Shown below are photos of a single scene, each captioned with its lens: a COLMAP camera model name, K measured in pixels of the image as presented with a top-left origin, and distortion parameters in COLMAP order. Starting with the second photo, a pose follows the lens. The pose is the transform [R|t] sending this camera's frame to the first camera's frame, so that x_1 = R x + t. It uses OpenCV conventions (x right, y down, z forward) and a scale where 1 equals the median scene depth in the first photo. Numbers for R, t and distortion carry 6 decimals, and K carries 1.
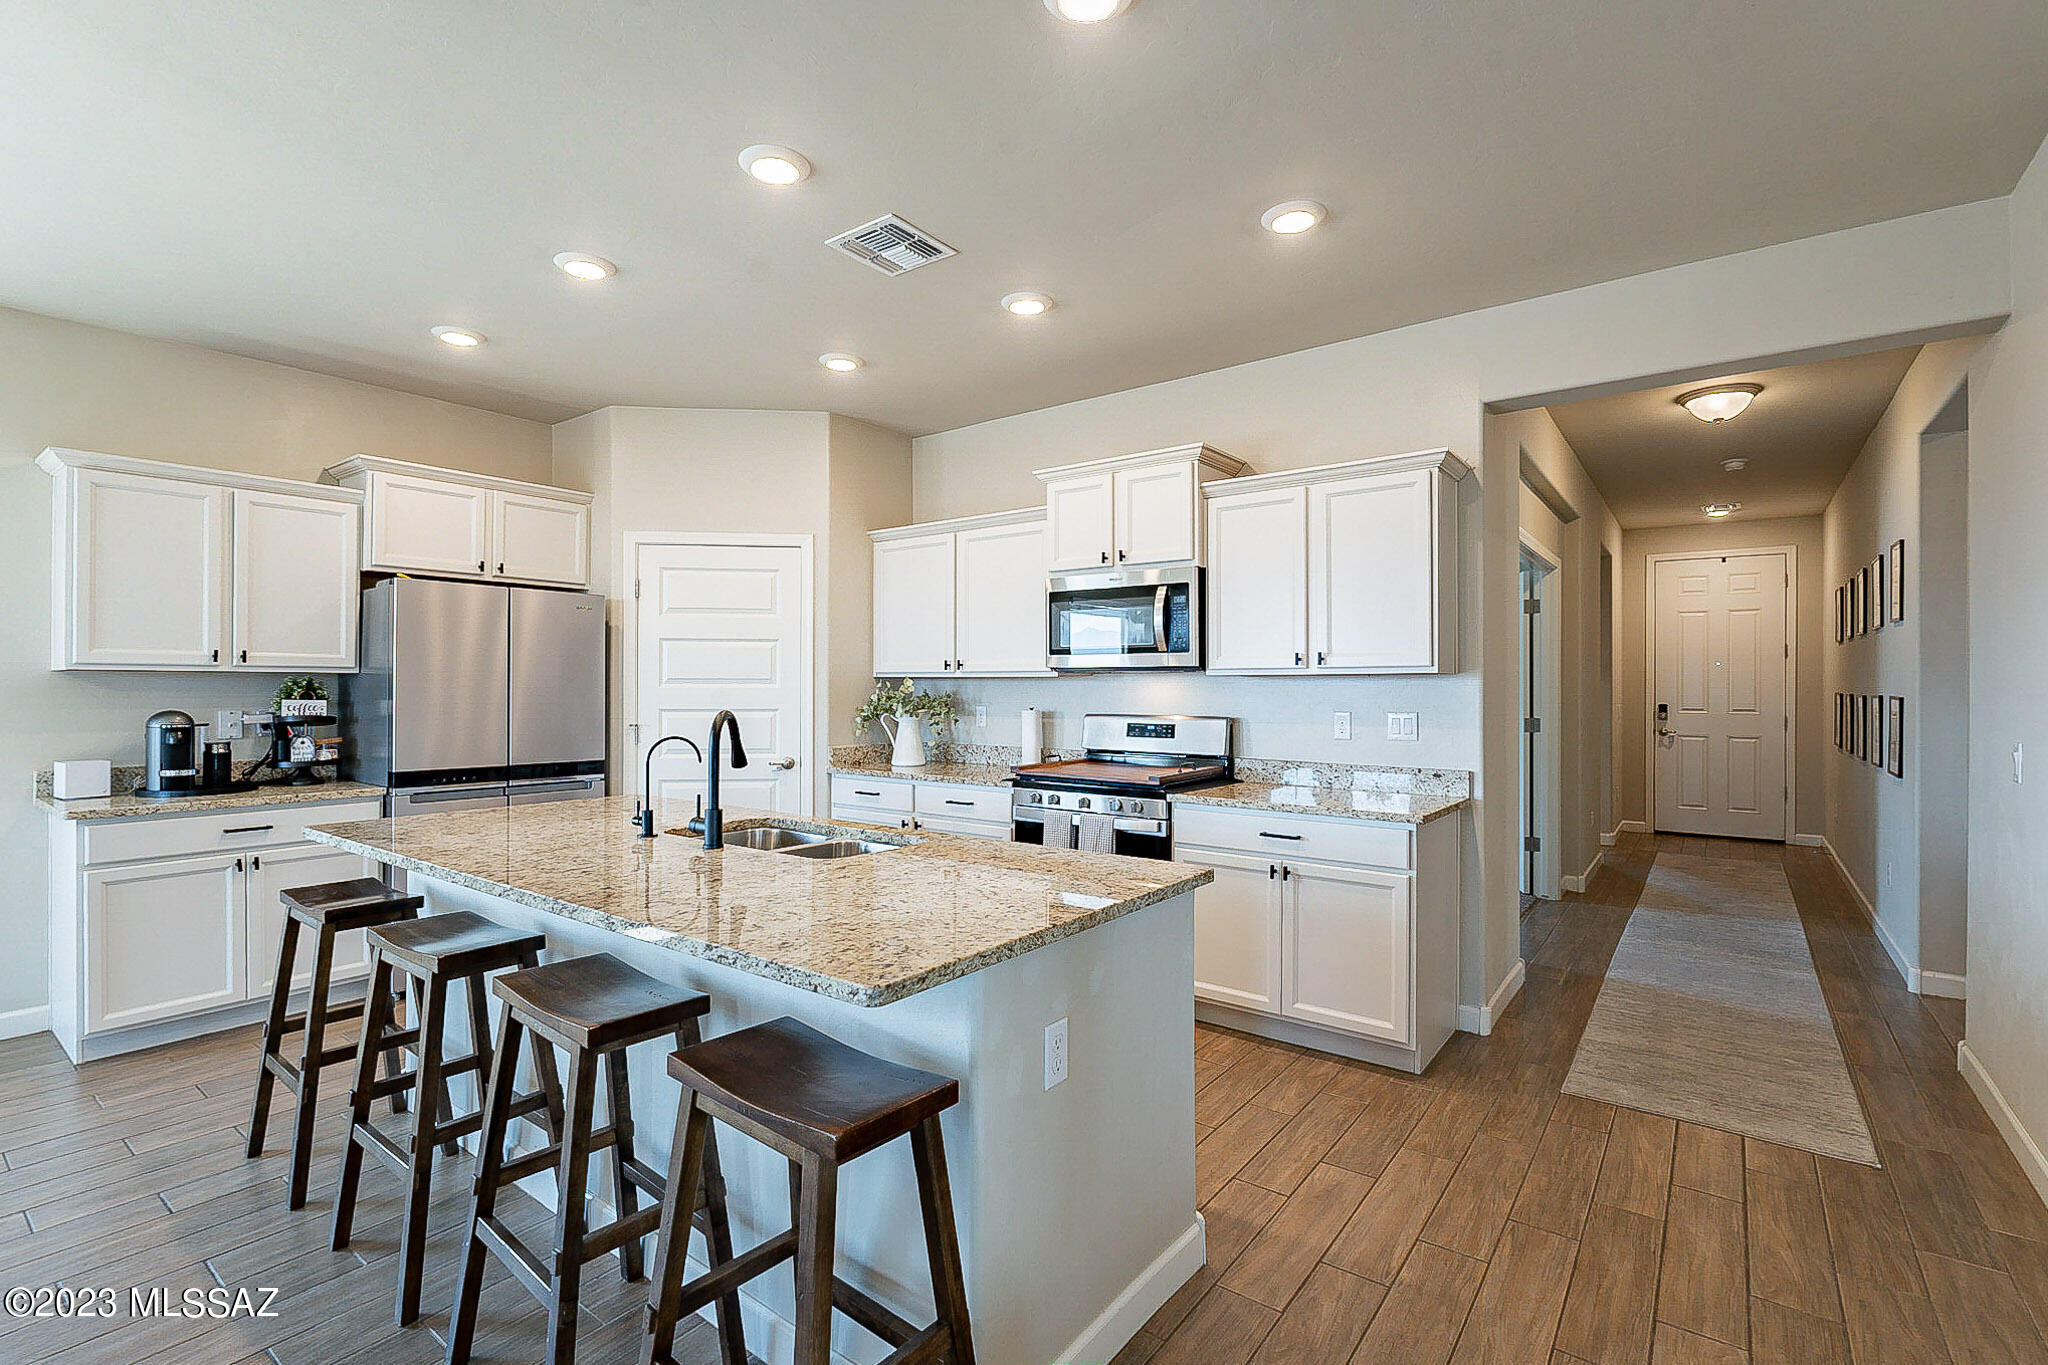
lens RADIAL K [[906.4, 0, 1024.0], [0, 906.4, 682.5], [0, 0, 1]] dist [-0.000888, 0.000184]
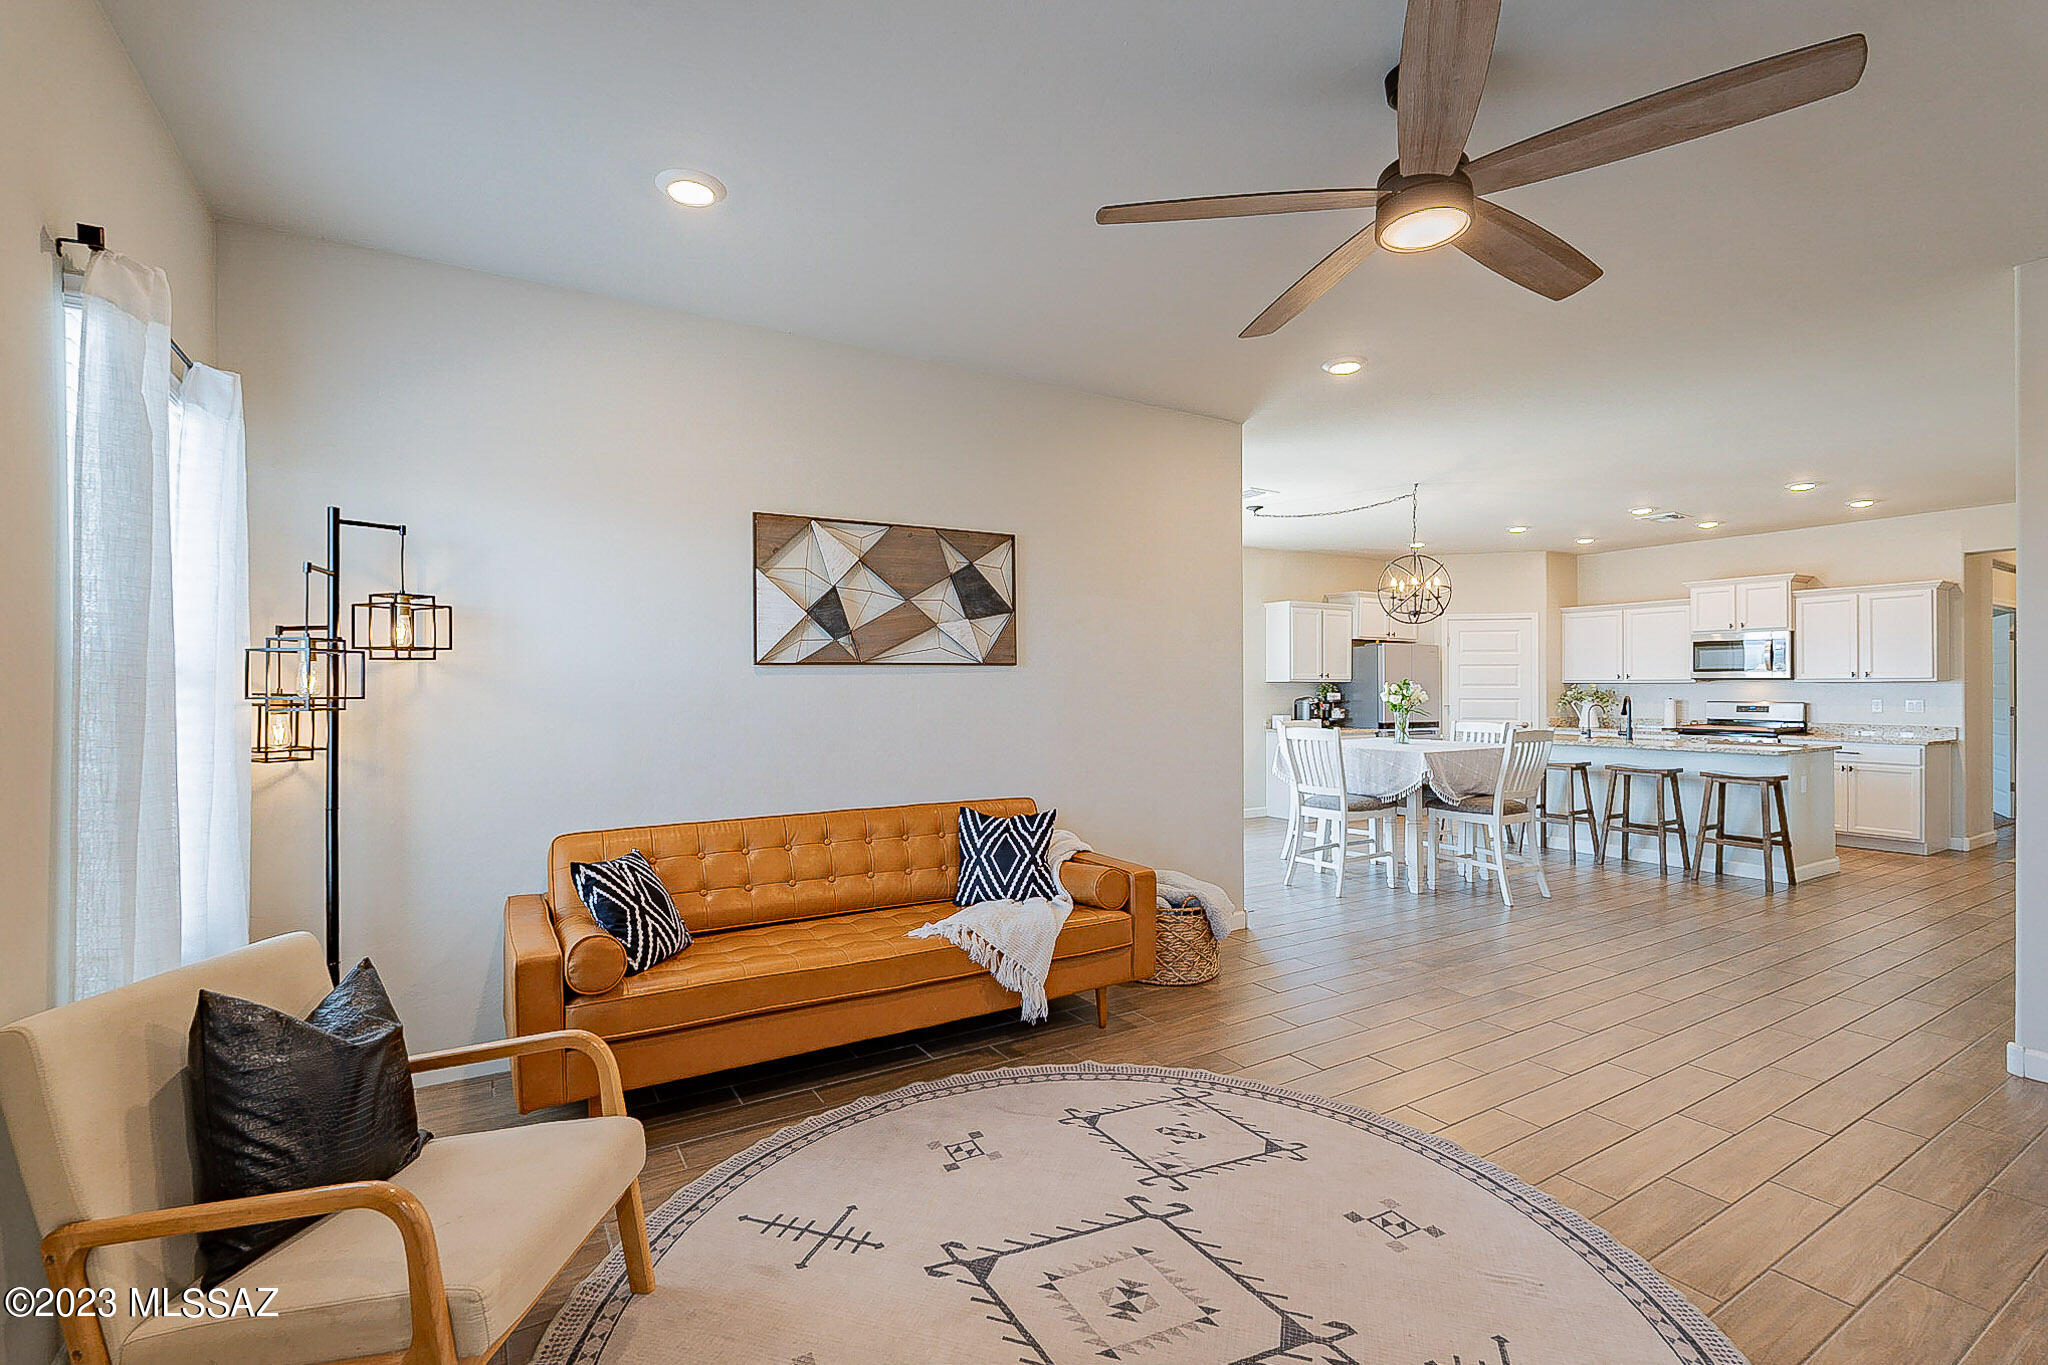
lens RADIAL K [[906.4, 0, 1024.0], [0, 906.4, 682.5], [0, 0, 1]] dist [-0.000888, 0.000184]
pose [[0.934477, -0.002851, -0.356011, -0.650045], [0.002881, 0.999996, -0.000444, -0.009662], [0.356011, -0.000611, 0.934482, -1.440965]]
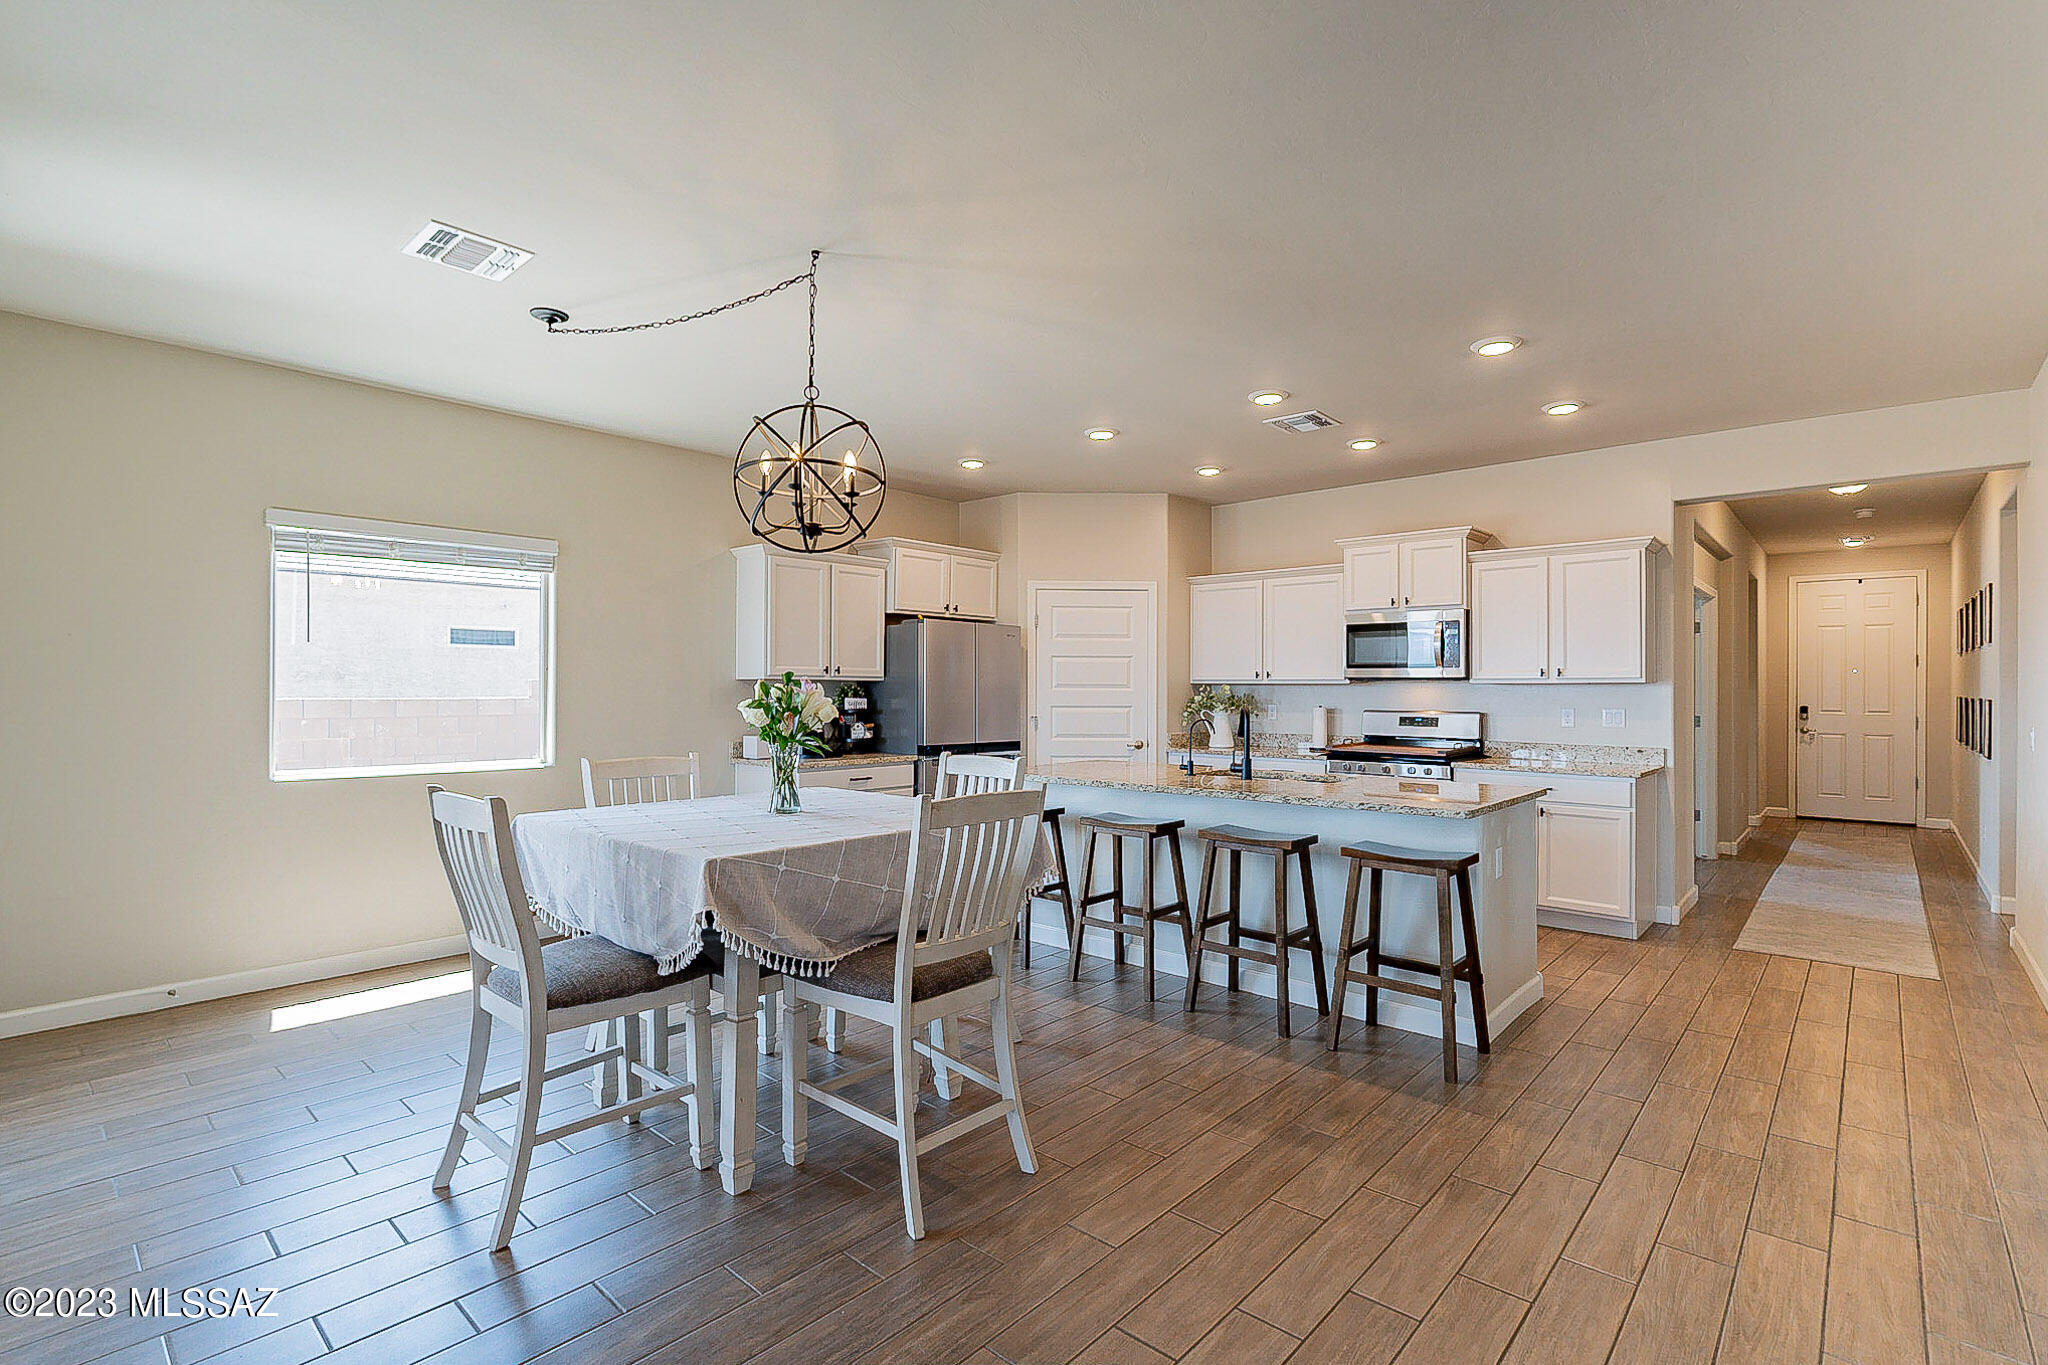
lens RADIAL K [[947.3, 0, 1024.0], [0, 947.3, 682.5], [0, 0, 1]] dist [0.002532, 0.000741]
pose [[0.997162, 0.001534, -0.075276, -0.362281], [-0.001717, 0.999996, -0.002363, -0.003812], [0.075272, 0.002486, 0.997160, -0.521992]]
